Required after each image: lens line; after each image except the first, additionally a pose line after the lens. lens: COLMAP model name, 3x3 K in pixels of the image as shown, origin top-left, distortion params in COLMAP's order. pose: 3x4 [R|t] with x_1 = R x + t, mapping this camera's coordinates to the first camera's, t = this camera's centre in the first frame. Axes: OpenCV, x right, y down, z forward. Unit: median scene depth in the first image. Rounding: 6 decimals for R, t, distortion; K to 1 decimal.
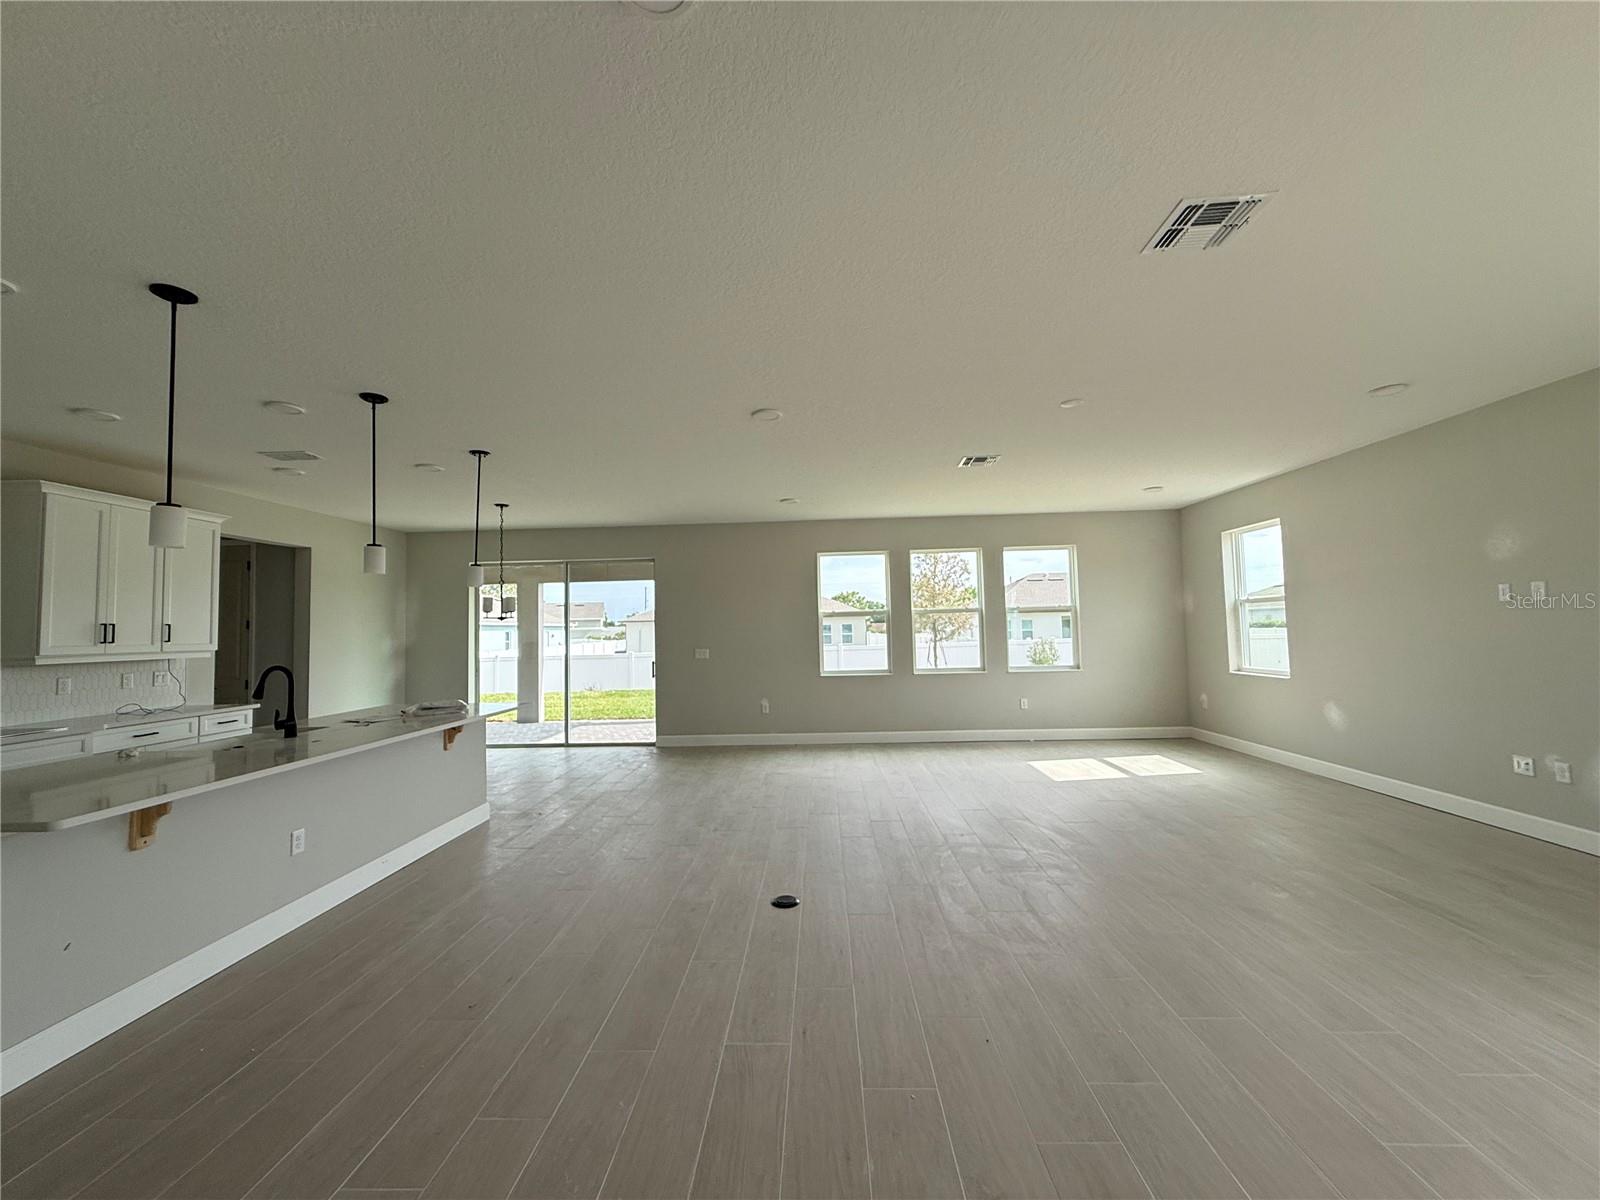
lens RADIAL K [[636.4, 0, 795.3], [0, 636.4, 598.5], [0, 0, 1]] dist [-0.000697, 0.000234]
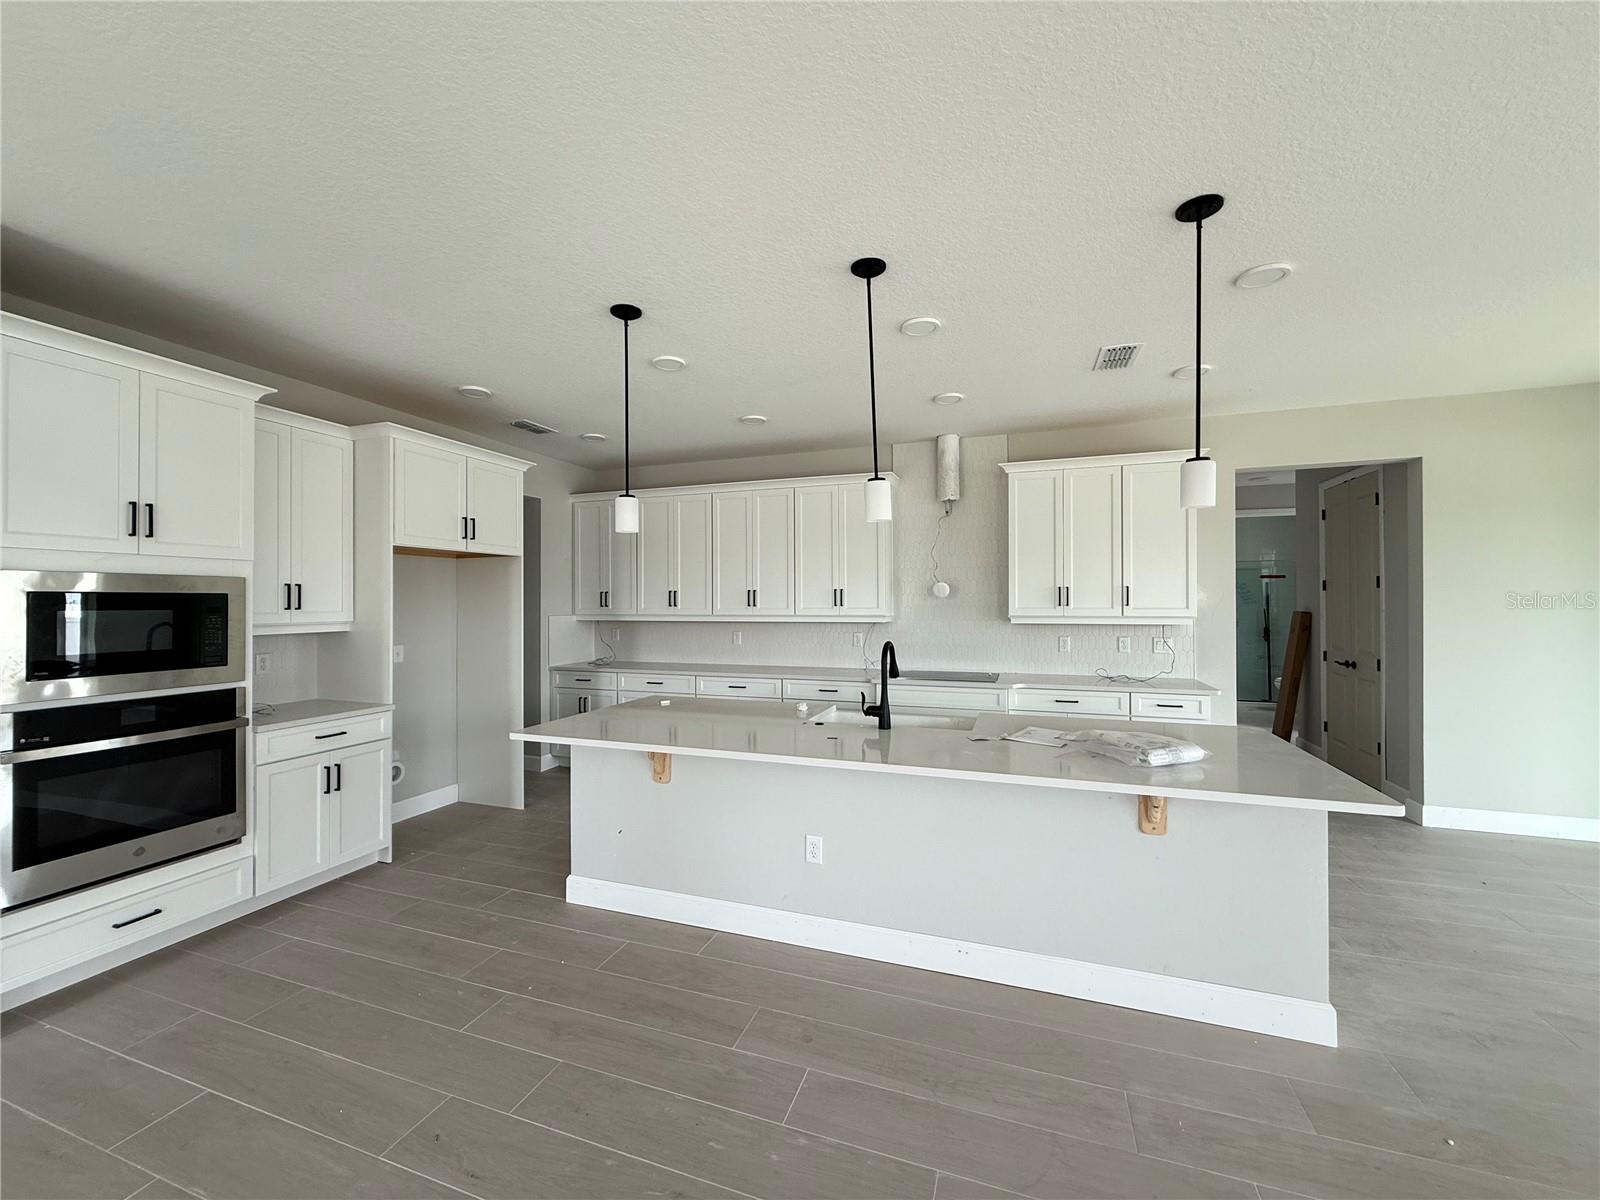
lens RADIAL K [[636.4, 0, 796.9], [0, 636.4, 597.6], [0, 0, 1]] dist [-0.000697, 0.000234]
pose [[-0.297190, 0.016796, -0.954671, 0.023481], [0.059678, 0.998217, -0.001016, 0.032198], [0.952951, -0.057275, -0.297663, 0.894178]]
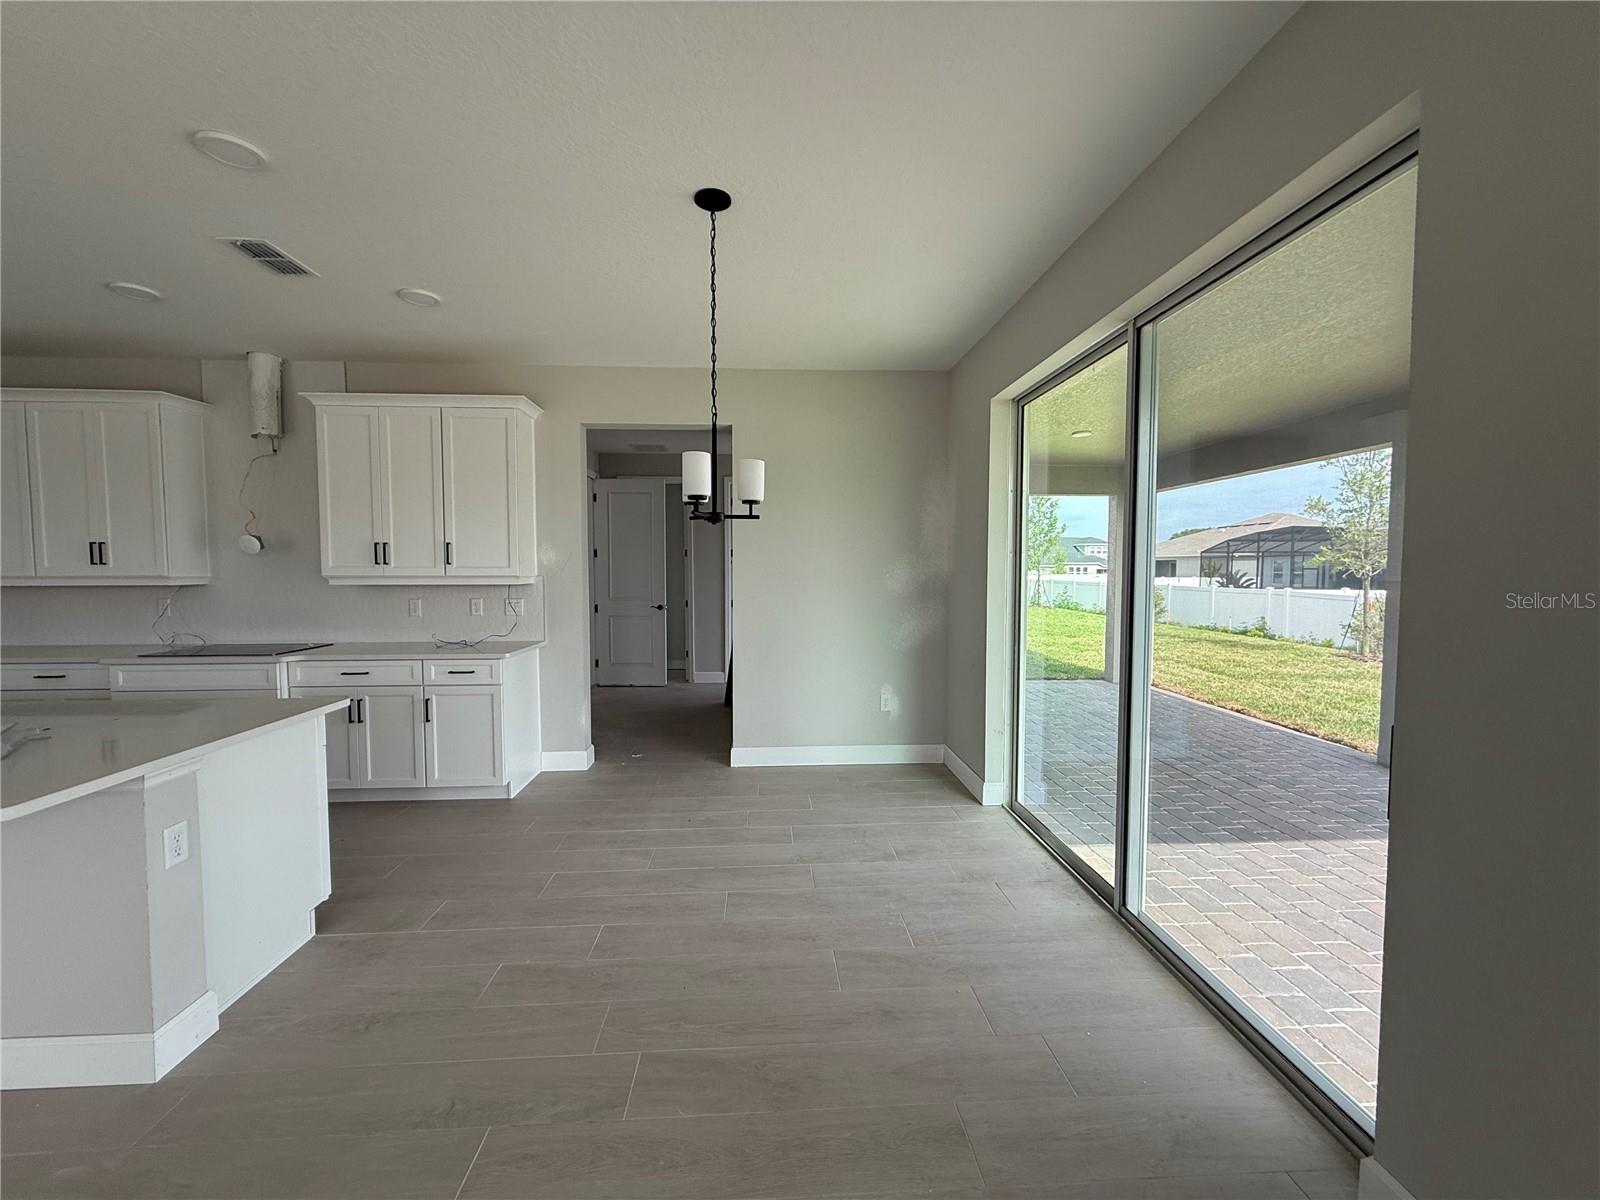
lens RADIAL K [[636.4, 0, 798.1], [0, 636.4, 599.1], [0, 0, 1]] dist [-0.000697, 0.000234]
pose [[0.100369, 0.072615, -0.992297, -0.129119], [0.049656, 0.995725, 0.077888, 0.078295], [0.993710, -0.057091, 0.096334, 1.489961]]
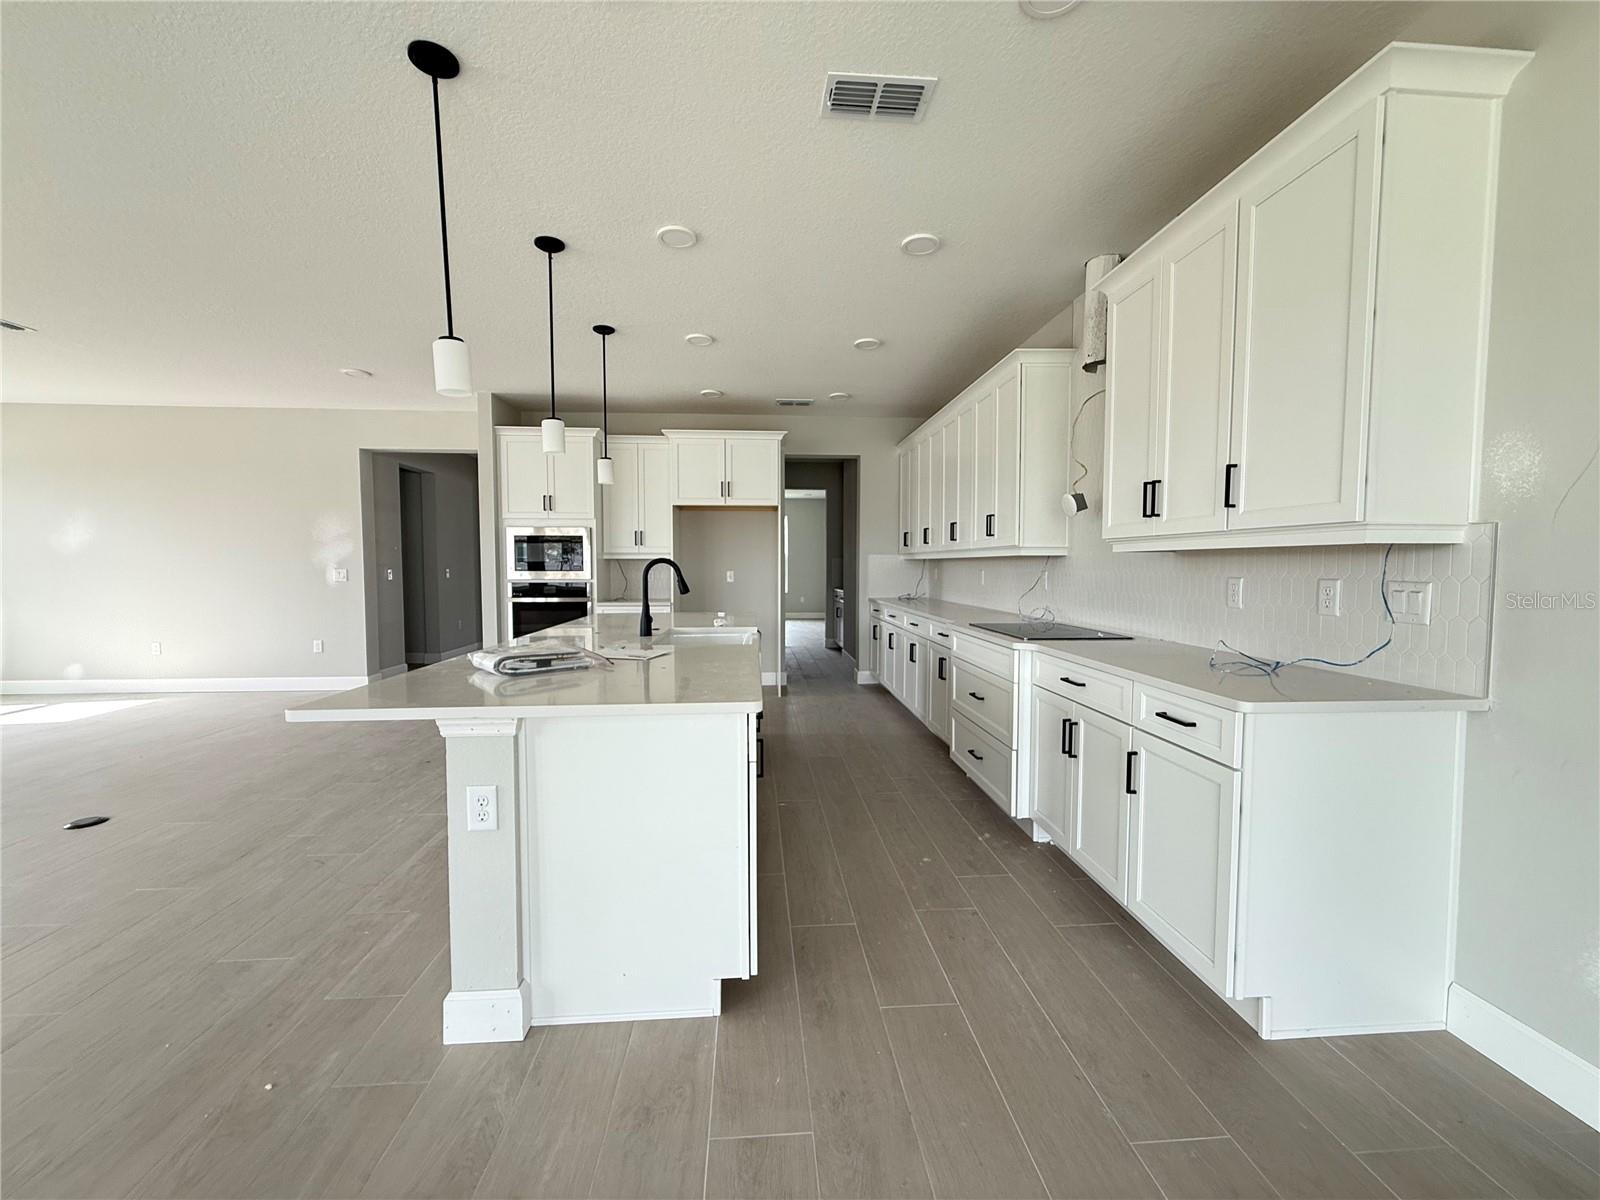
lens RADIAL K [[636.4, 0, 799.8], [0, 636.4, 597.7], [0, 0, 1]] dist [-0.000697, 0.000234]
pose [[-0.992947, 0.030175, -0.114656, -0.709847], [0.029897, 0.999544, 0.004136, 0.129301], [0.114729, 0.000679, -0.993397, 1.511114]]
